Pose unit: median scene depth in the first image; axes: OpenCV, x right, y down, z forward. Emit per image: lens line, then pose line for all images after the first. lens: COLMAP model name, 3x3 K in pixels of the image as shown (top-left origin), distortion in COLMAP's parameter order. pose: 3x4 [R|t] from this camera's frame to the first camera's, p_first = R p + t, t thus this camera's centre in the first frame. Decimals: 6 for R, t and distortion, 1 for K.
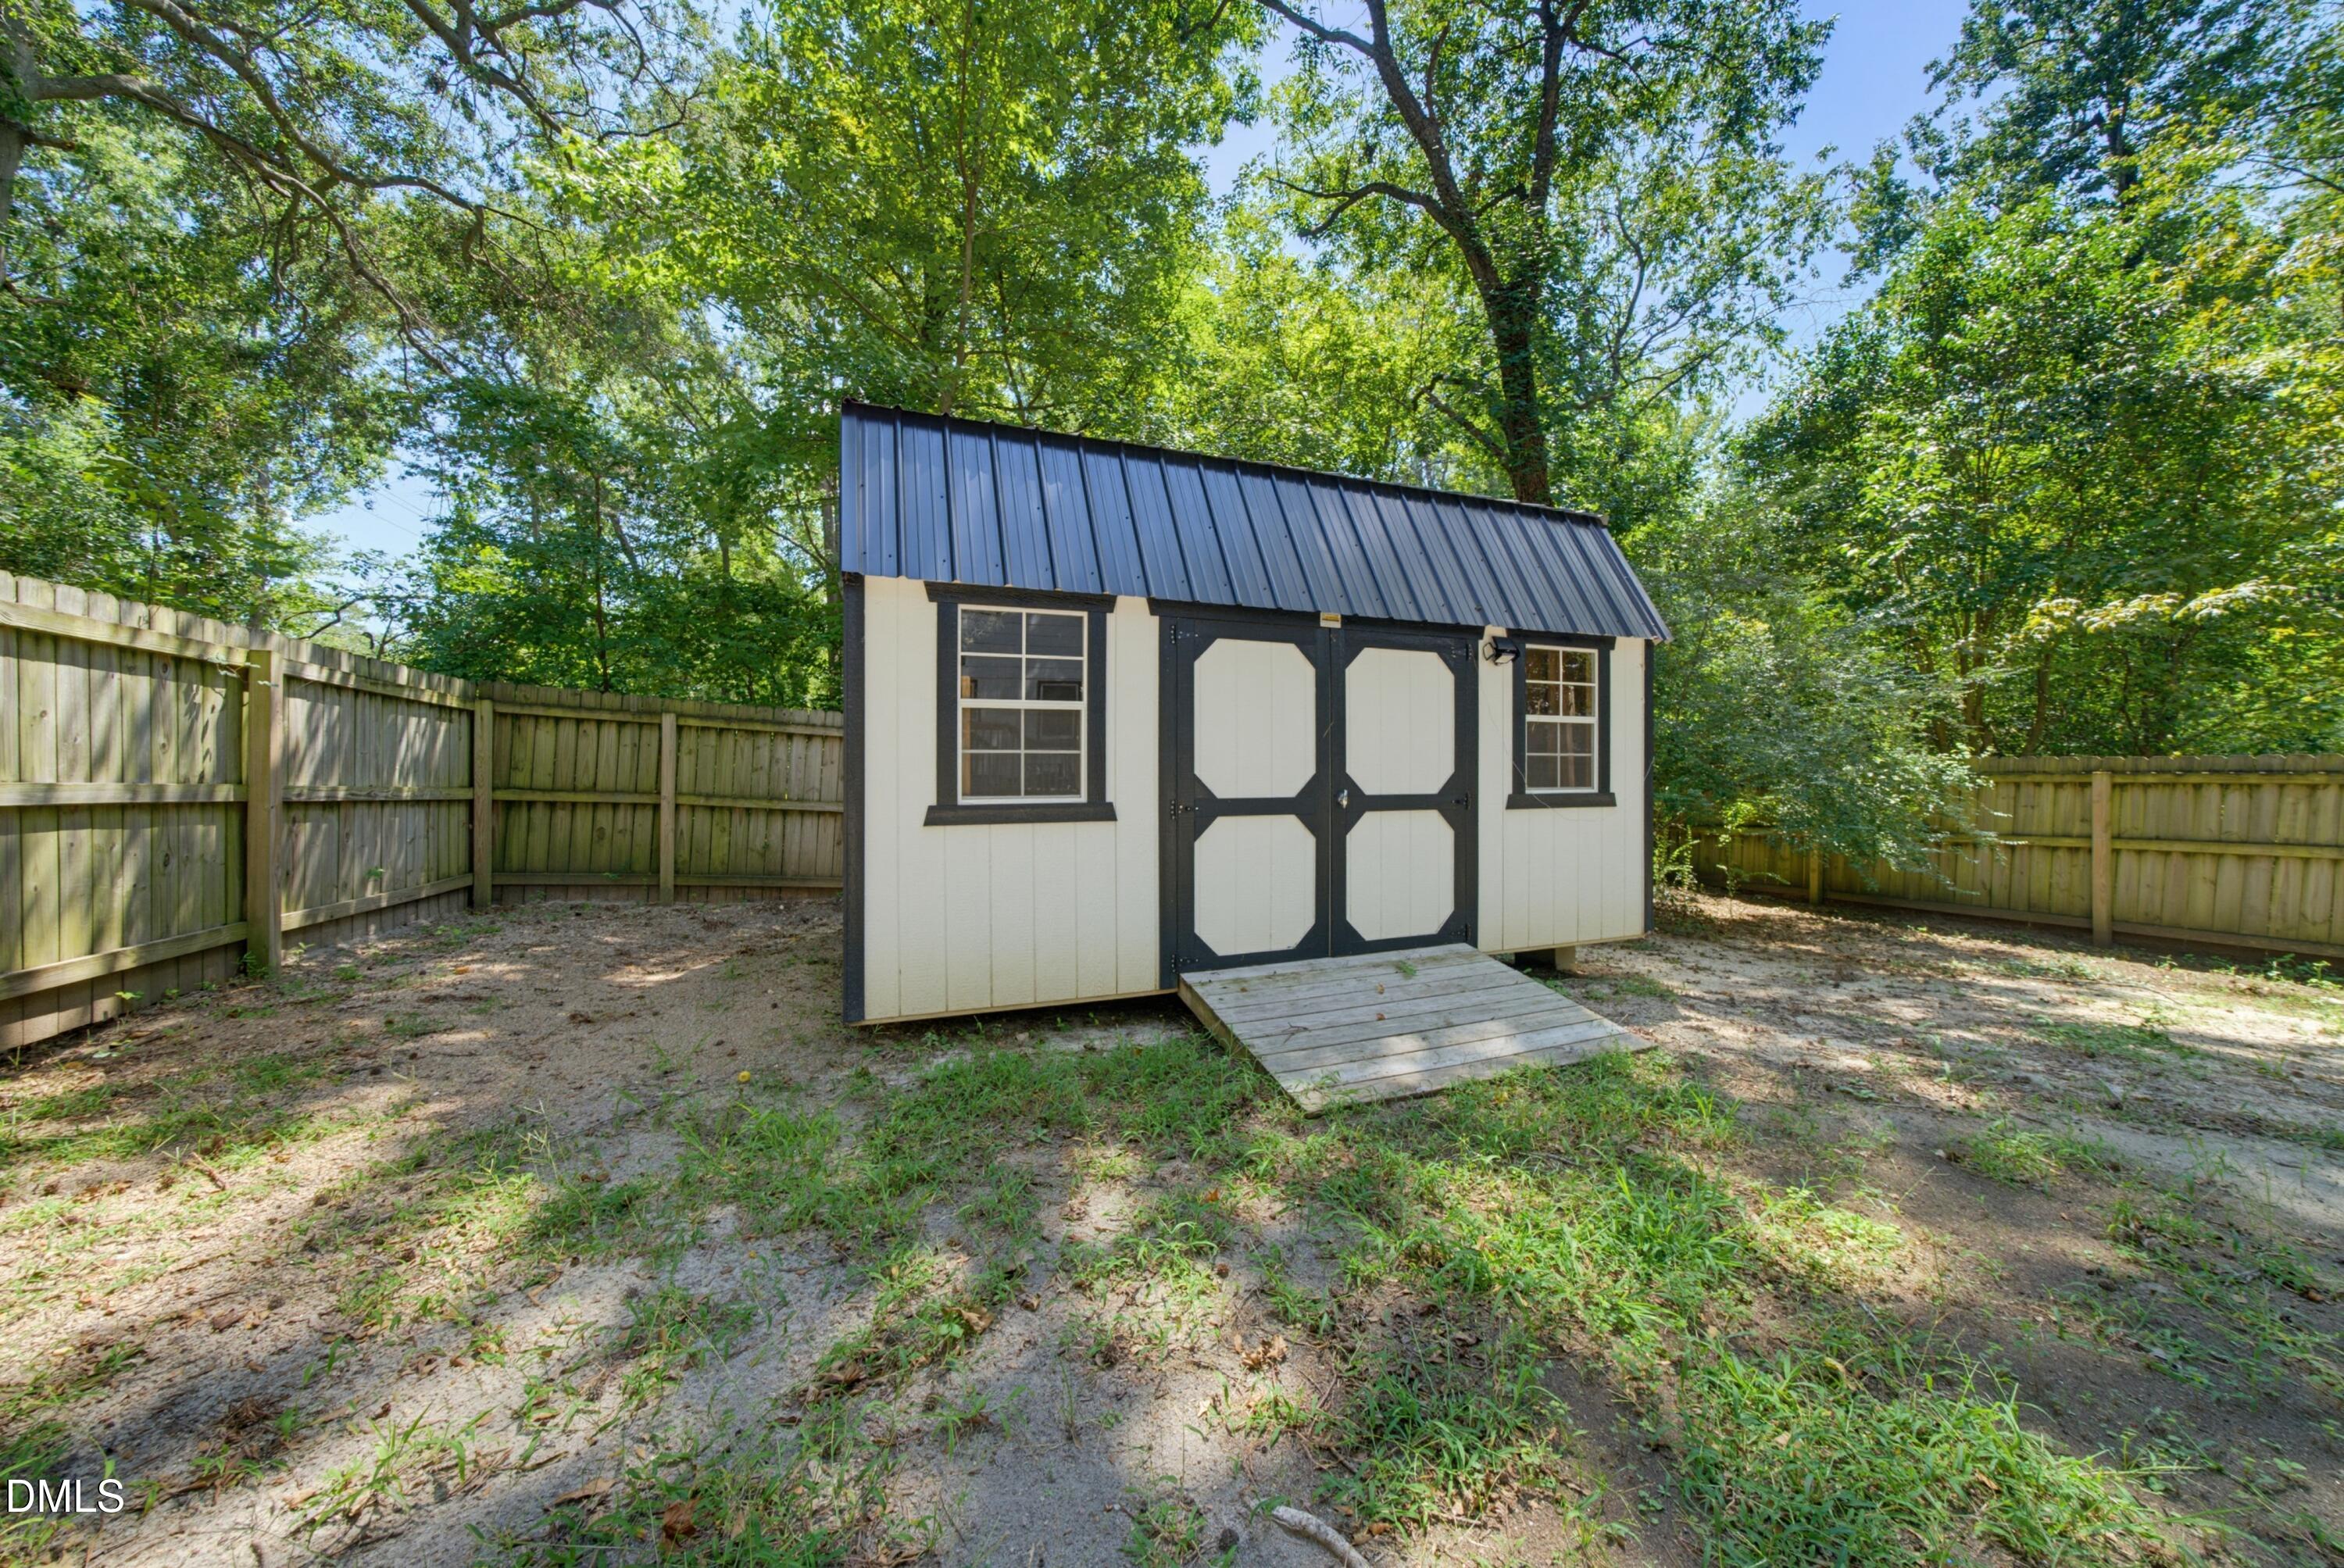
lens RADIAL K [[809.8, 0, 1204.6], [0, 809.8, 775.6], [0, 0, 1]] dist [-0.003115, 0.000261]
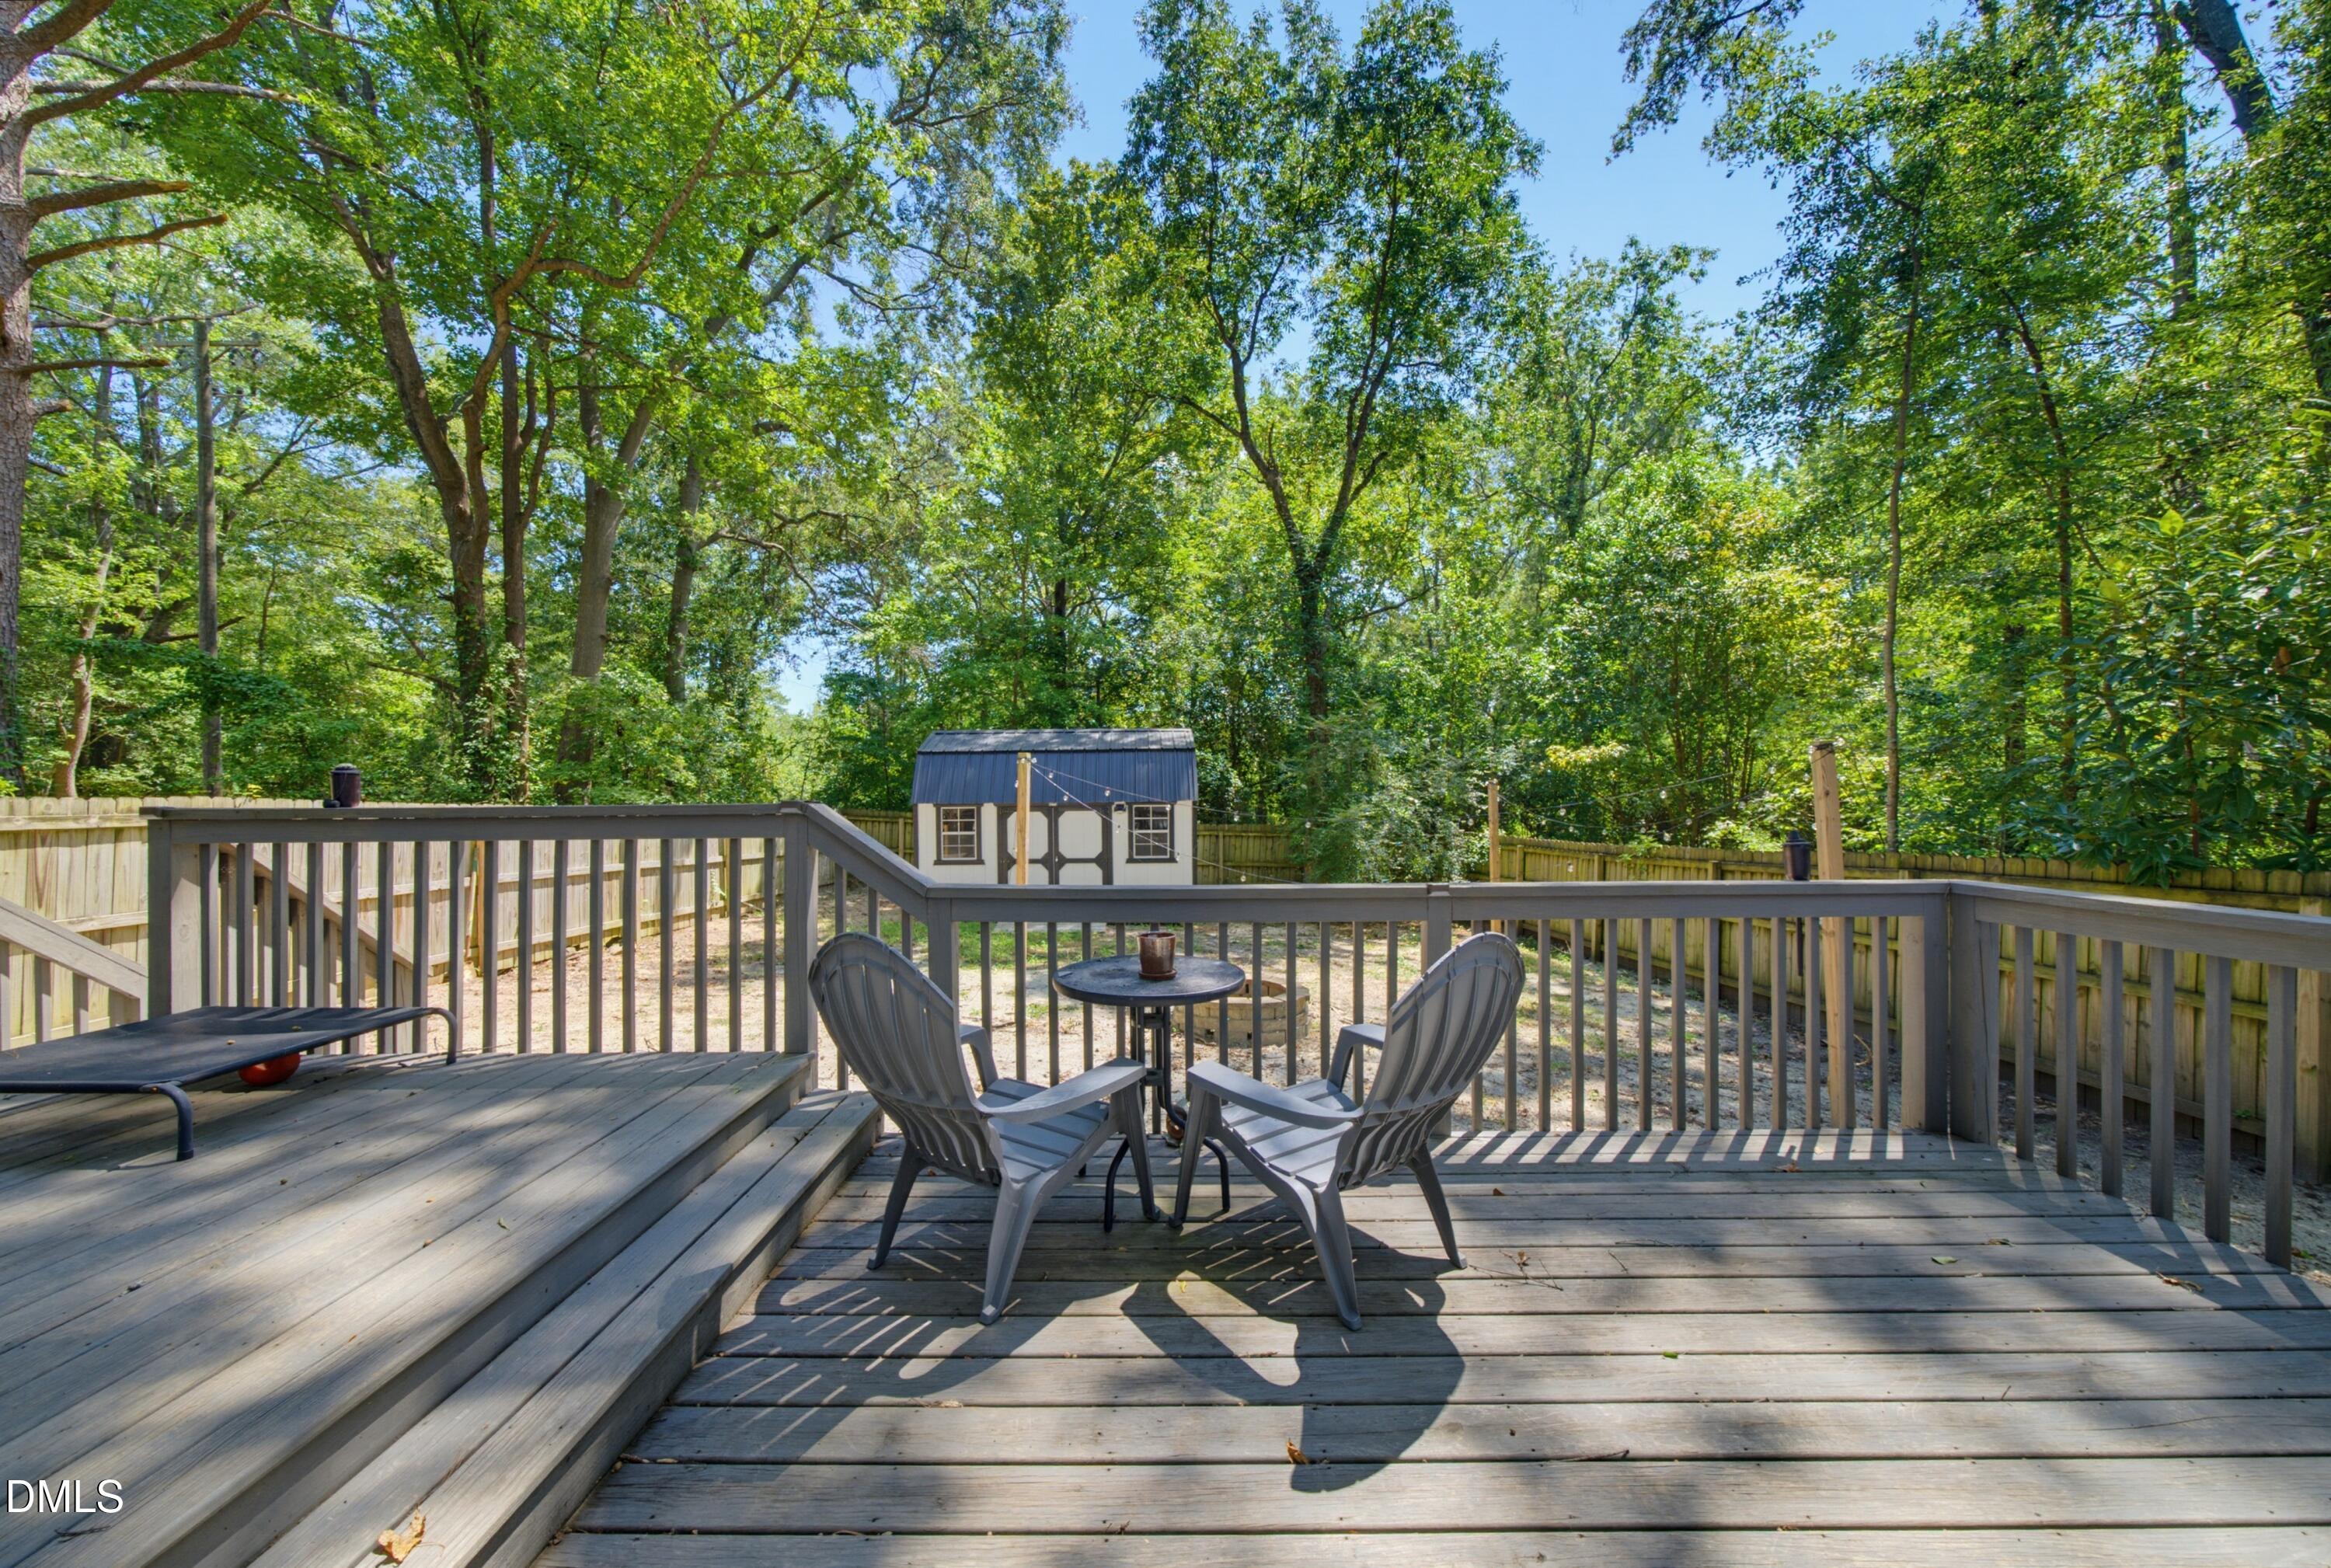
lens RADIAL K [[793.1, 0, 1156.7], [0, 793.1, 795.6], [0, 0, 1]] dist [-0.007701, 0.004784]
pose [[0.935246, -0.007631, -0.353917, 1.544795], [0.002565, 0.999887, -0.014782, -0.164633], [0.353990, 0.012917, 0.935160, -1.681856]]
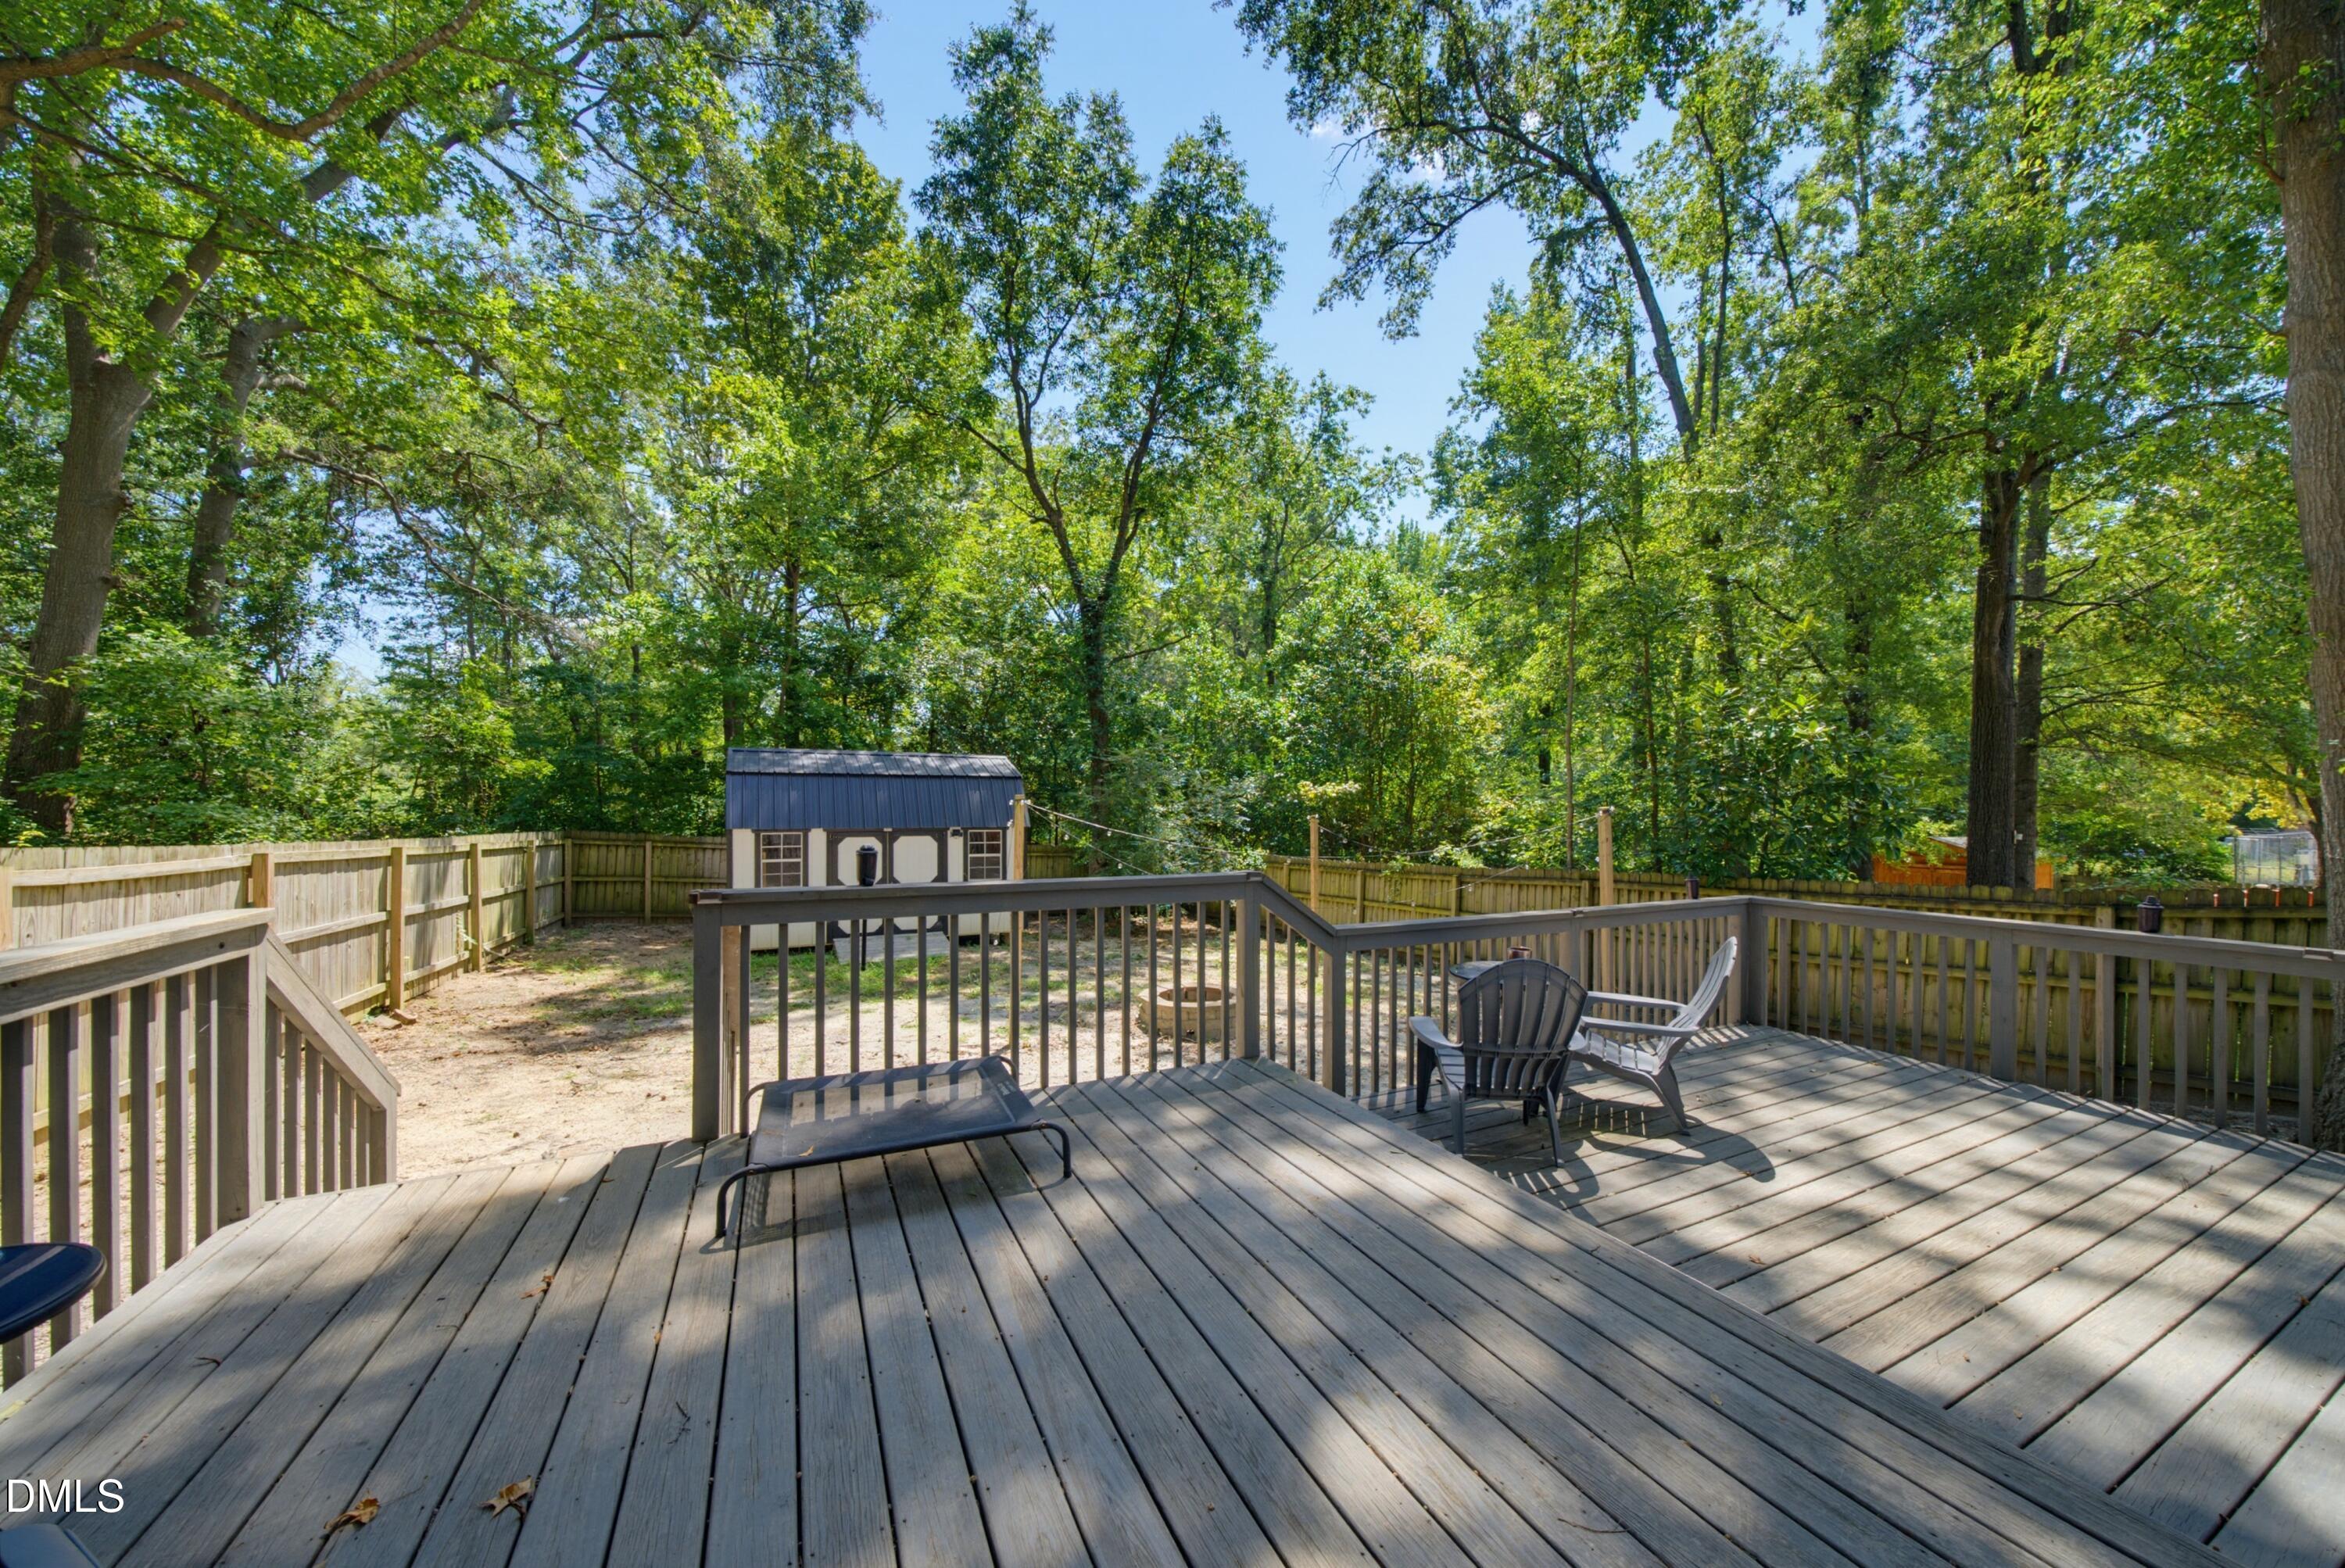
lens RADIAL K [[799.3, 0, 1169.6], [0, 799.3, 798.6], [0, 0, 1]] dist [-0.035088, 0.024790]
pose [[0.996137, 0.006532, 0.087564, 0.908420], [-0.004461, 0.999706, -0.023821, -0.224222], [-0.087694, 0.023338, 0.995874, -2.030432]]
